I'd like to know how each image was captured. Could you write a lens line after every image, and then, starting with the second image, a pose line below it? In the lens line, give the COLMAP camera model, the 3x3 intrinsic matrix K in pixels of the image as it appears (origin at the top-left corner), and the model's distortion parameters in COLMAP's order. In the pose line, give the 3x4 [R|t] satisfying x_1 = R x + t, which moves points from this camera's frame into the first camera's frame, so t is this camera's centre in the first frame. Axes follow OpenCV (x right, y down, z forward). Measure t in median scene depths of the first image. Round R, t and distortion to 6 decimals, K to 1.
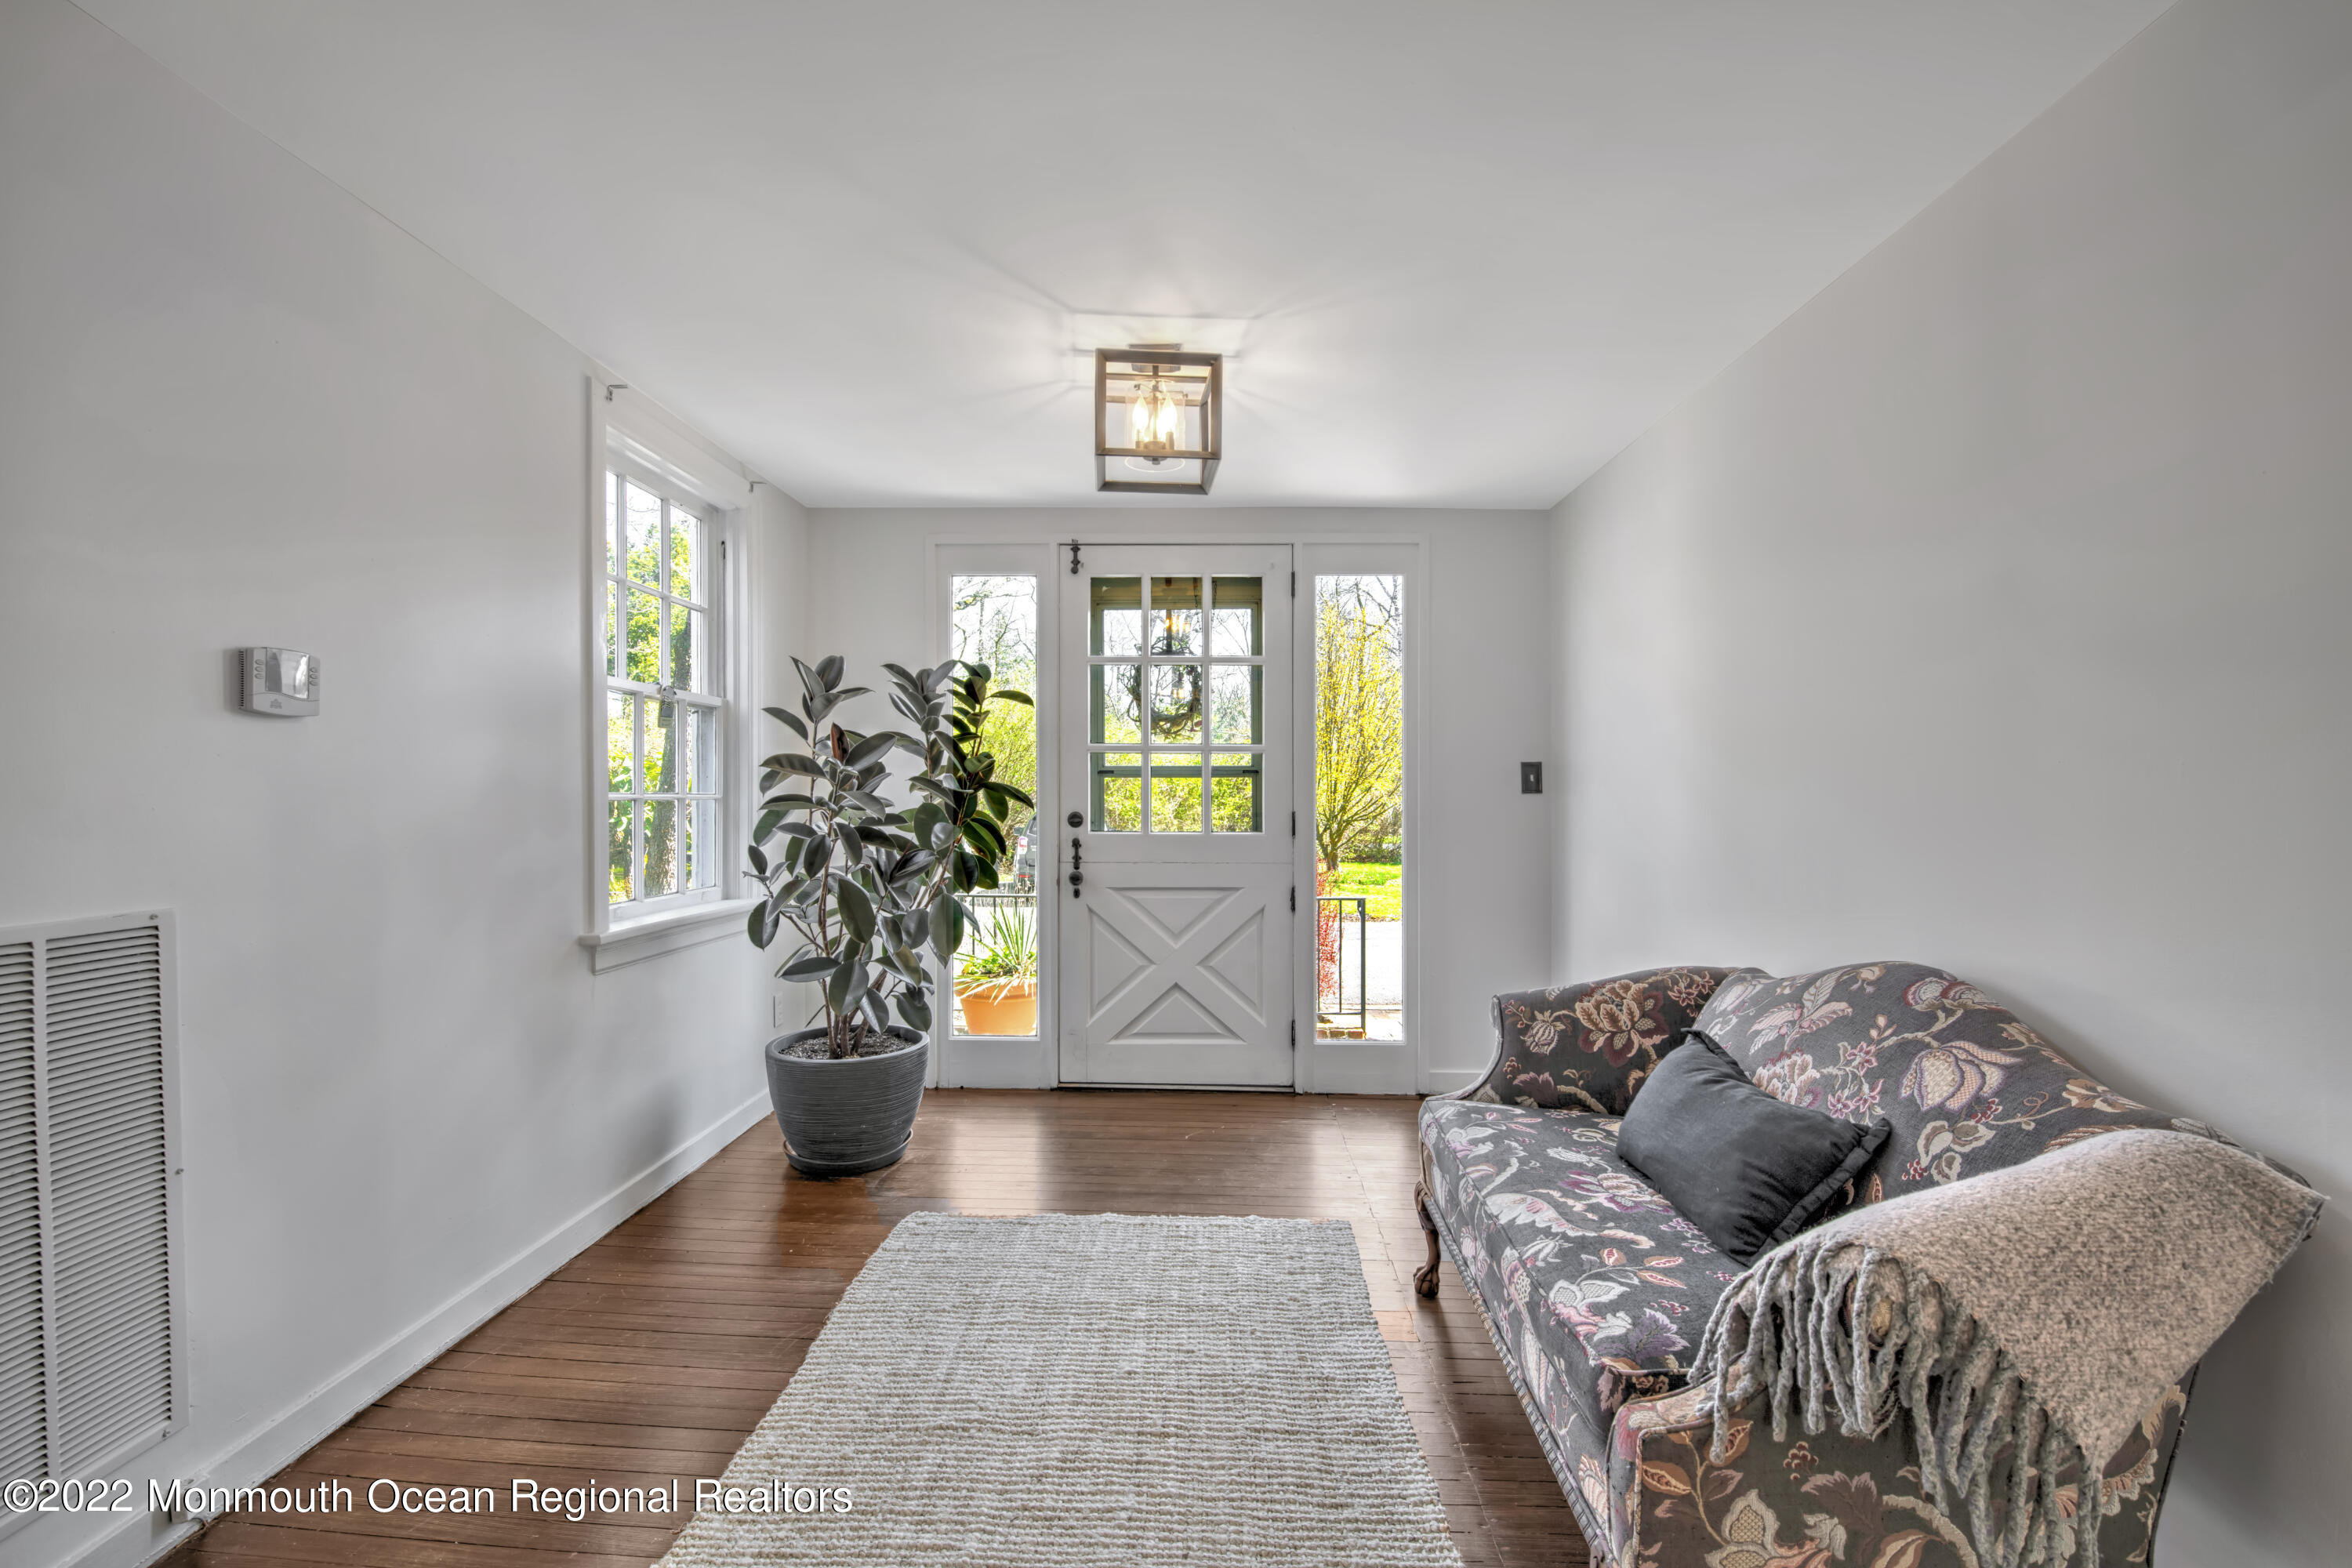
lens RADIAL K [[1029.1, 0, 1201.5], [0, 1029.1, 754.5], [0, 0, 1]] dist [-0.012317, -0.006728]
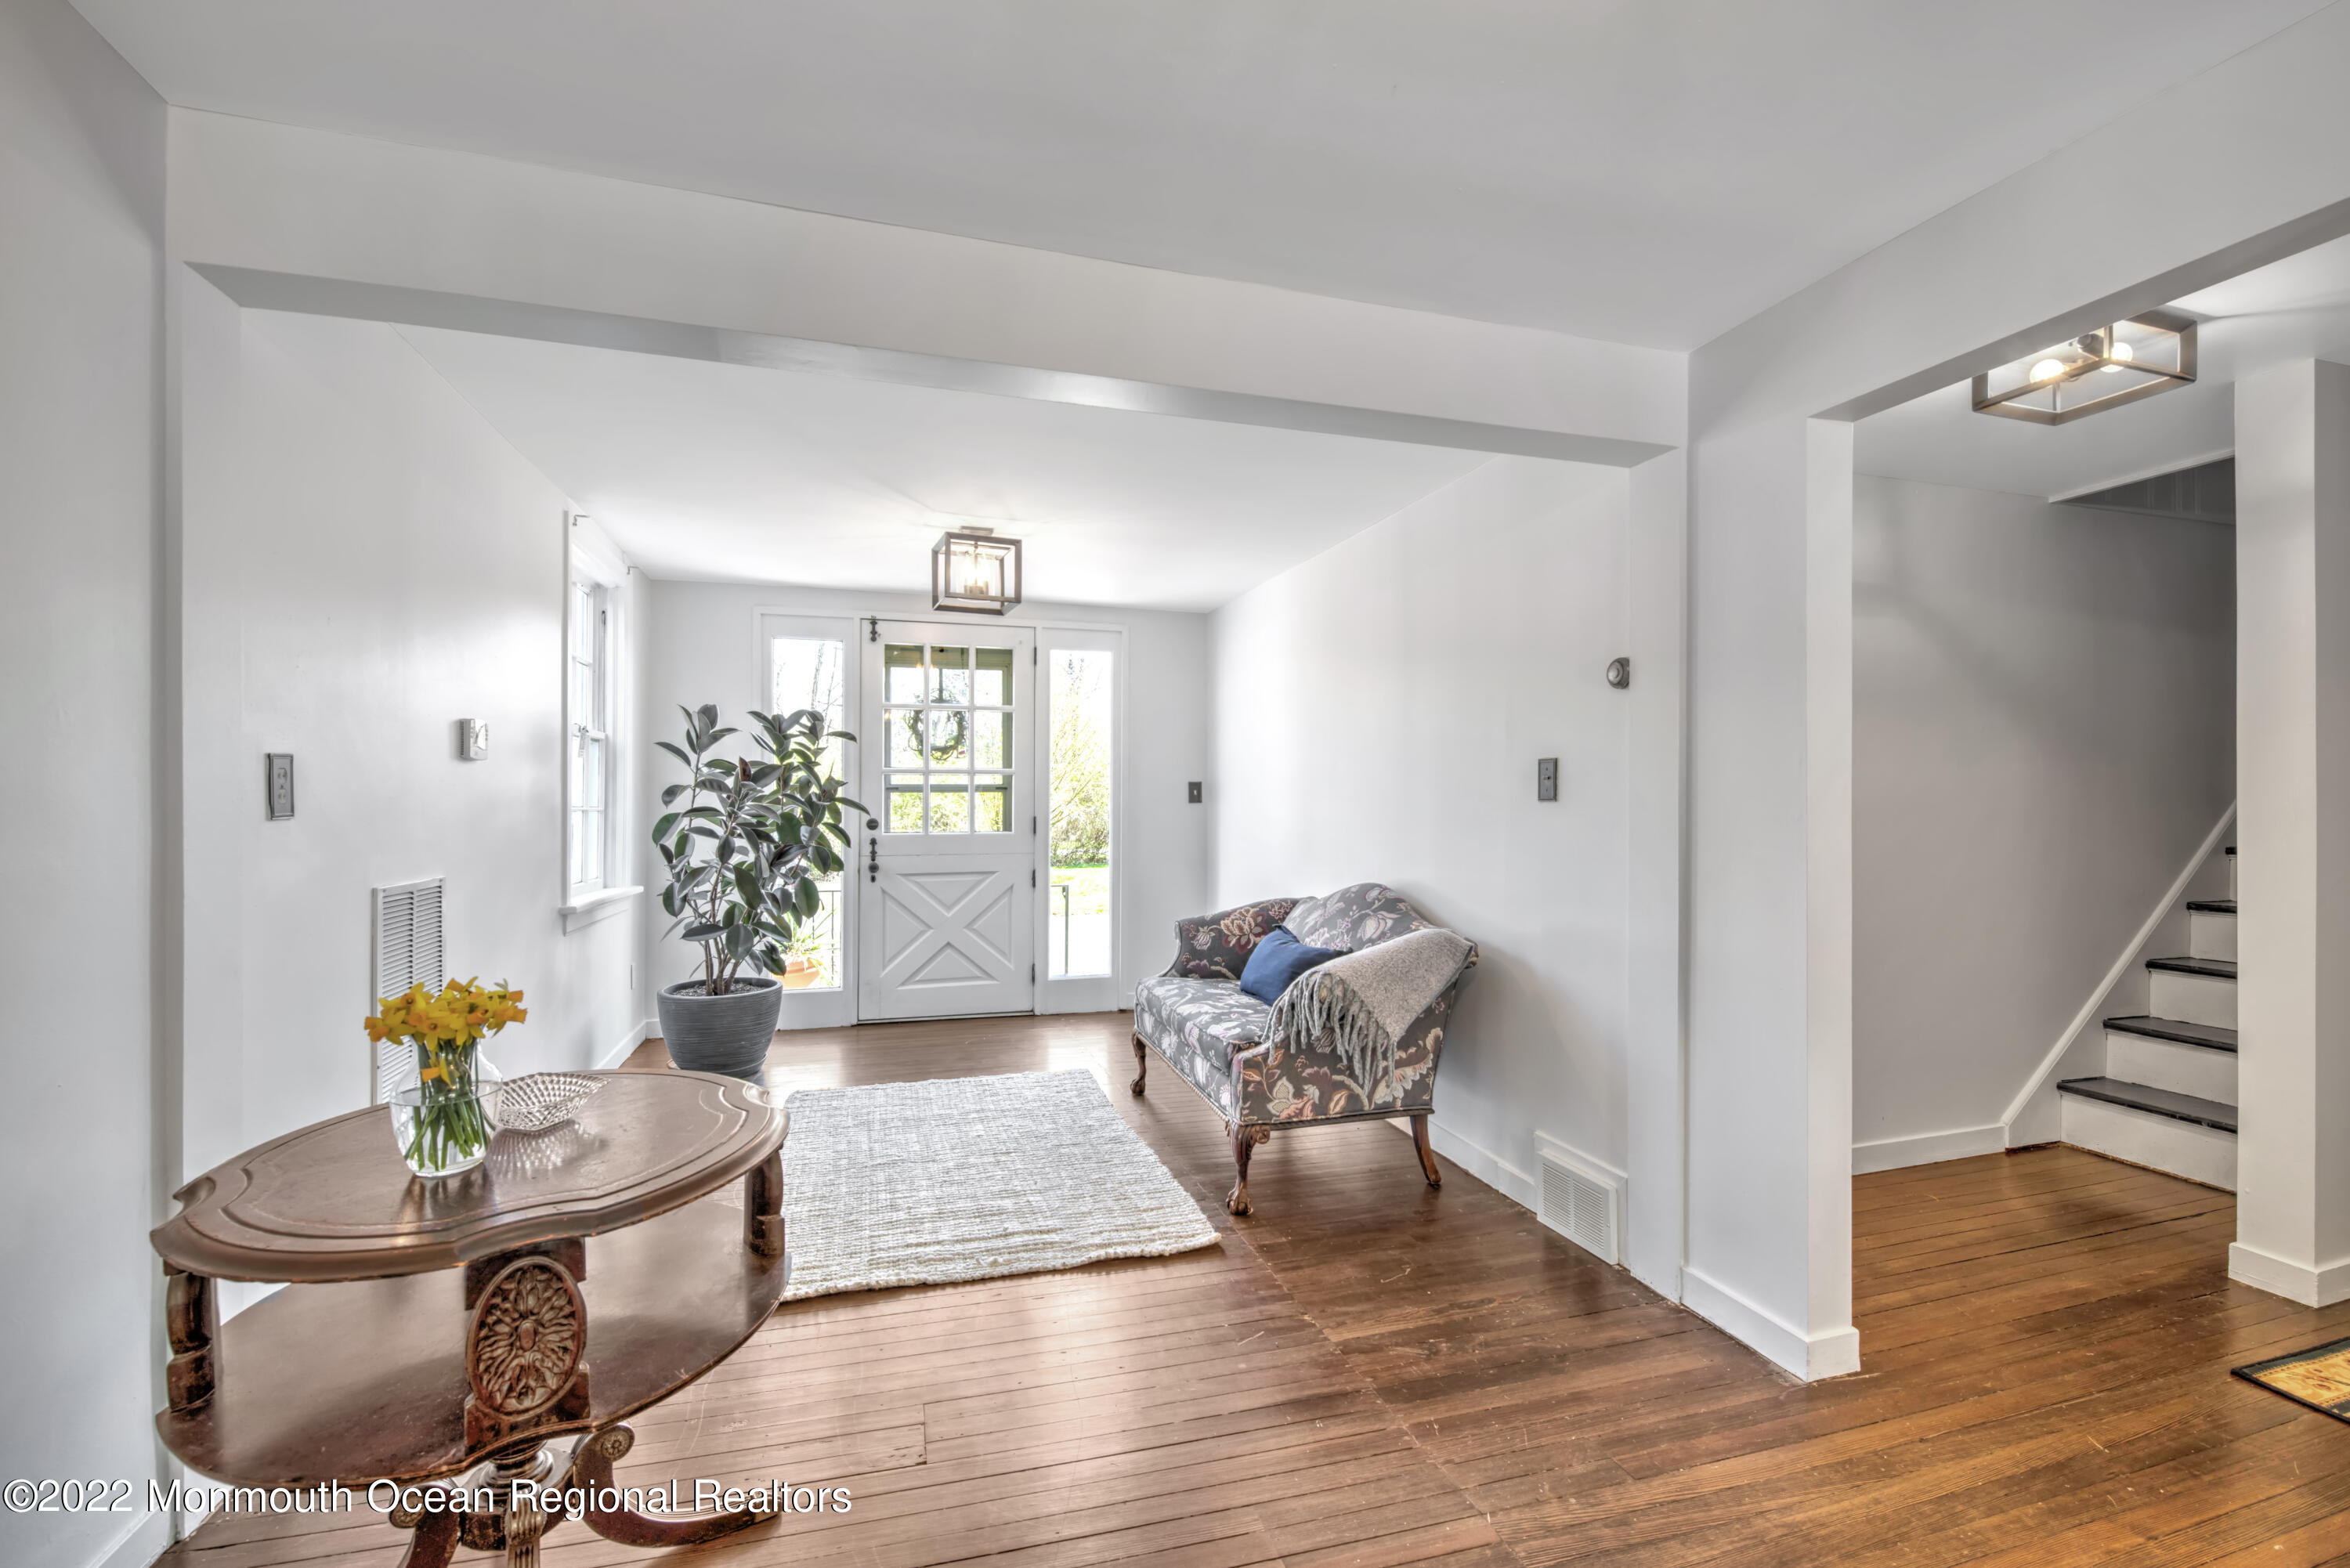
lens RADIAL K [[1028.2, 0, 1180.5], [0, 1028.2, 785.9], [0, 0, 1]] dist [-0.012317, -0.006728]
pose [[0.954272, -0.001456, 0.298937, -0.170833], [-0.004711, 0.999791, 0.019907, -0.018900], [-0.298903, -0.020405, 0.954065, -0.492407]]
